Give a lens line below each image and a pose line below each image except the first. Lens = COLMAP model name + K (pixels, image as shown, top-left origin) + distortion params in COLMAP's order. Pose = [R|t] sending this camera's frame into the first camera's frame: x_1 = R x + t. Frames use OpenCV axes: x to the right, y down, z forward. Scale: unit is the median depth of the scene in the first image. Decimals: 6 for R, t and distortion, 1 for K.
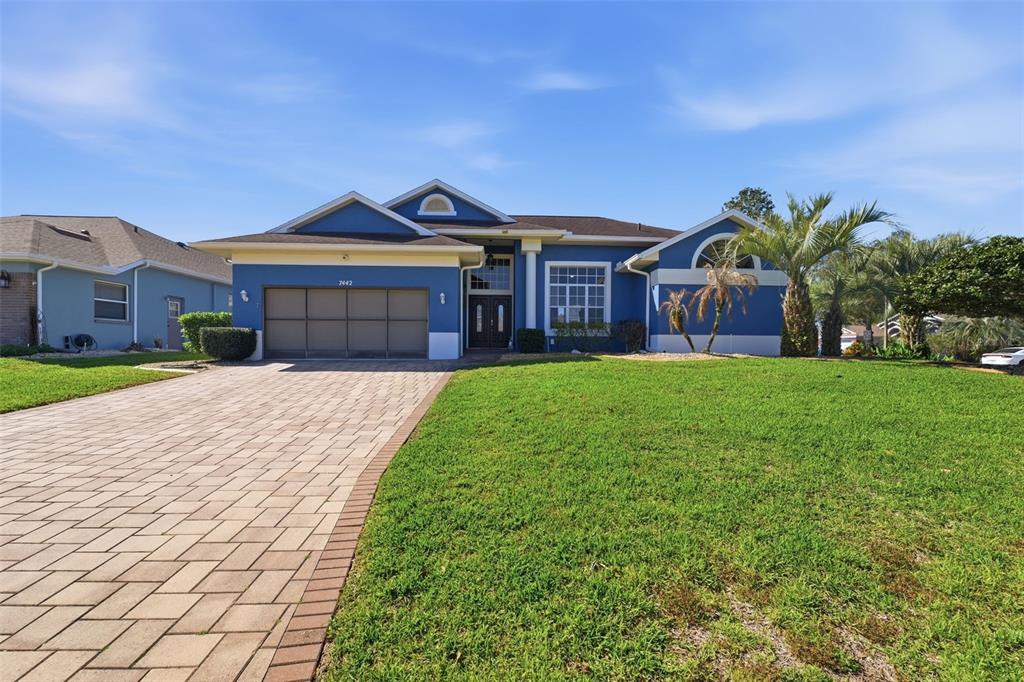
lens RADIAL K [[423.3, 0, 517.5], [0, 423.3, 351.2], [0, 0, 1]] dist [0.000012, -0.000032]
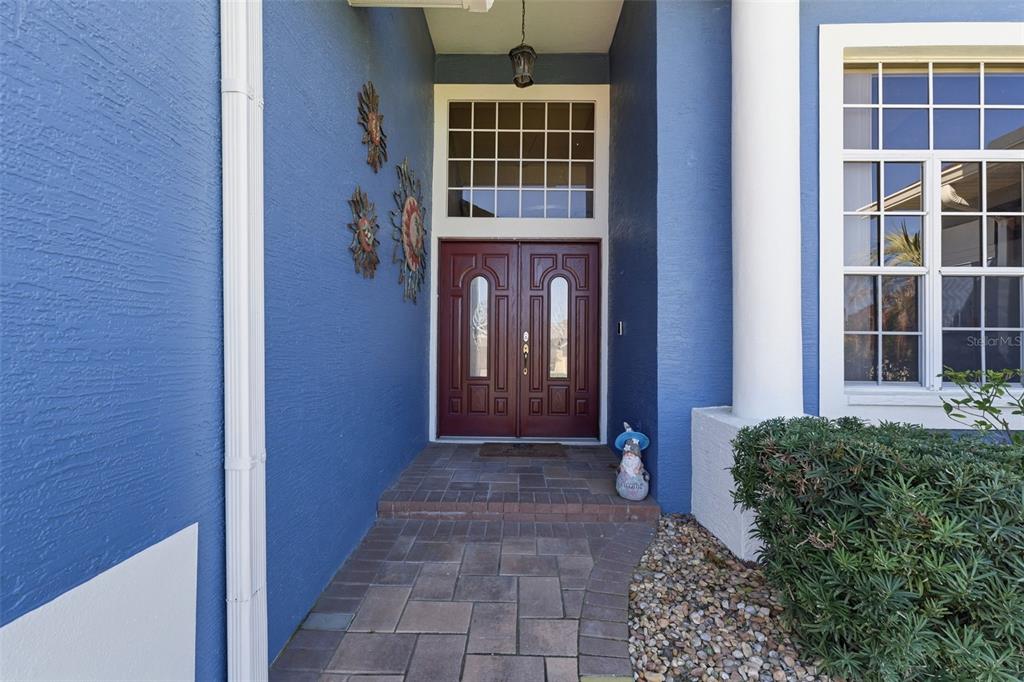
lens RADIAL K [[423.3, 0, 510.0], [0, 423.3, 343.8], [0, 0, 1]] dist [0.000012, -0.000032]
pose [[0.997891, 0.003727, -0.064804, -0.066423], [-0.005094, 0.999768, -0.020930, -0.077443], [0.064711, 0.021216, 0.997678, 0.920859]]
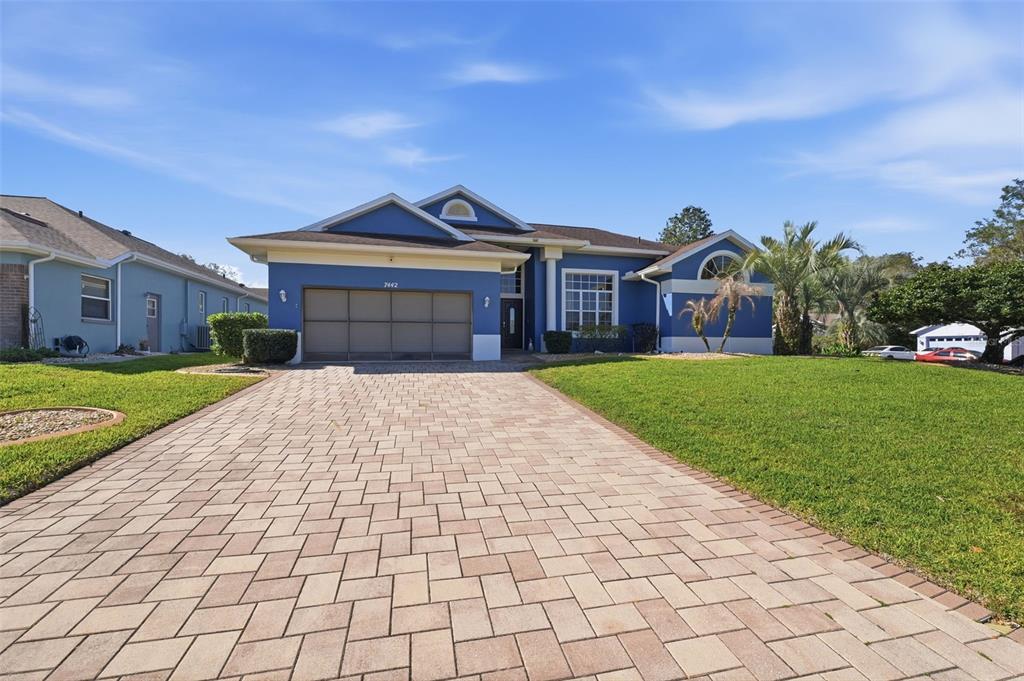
lens RADIAL K [[423.3, 0, 509.8], [0, 423.3, 349.4], [0, 0, 1]] dist [0.000012, -0.000032]
pose [[0.980996, -0.005071, 0.193960, -0.312621], [0.005762, 0.999979, -0.002994, -0.004430], [-0.193941, 0.004055, 0.981005, -0.032776]]
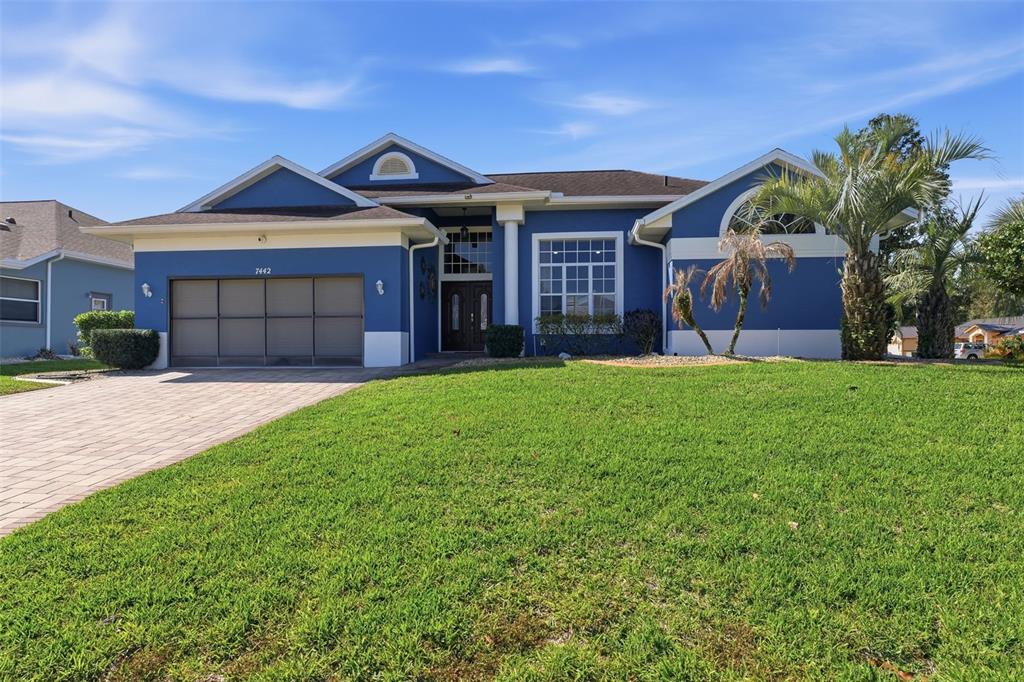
lens RADIAL K [[579.9, 0, 525.9], [0, 579.9, 339.0], [0, 0, 1]] dist [-0.001361, 0.000033]
pose [[0.989699, -0.011839, -0.142676, 0.224205], [0.007434, 0.999480, -0.031370, 0.003340], [0.142973, 0.029986, 0.989272, 0.002927]]
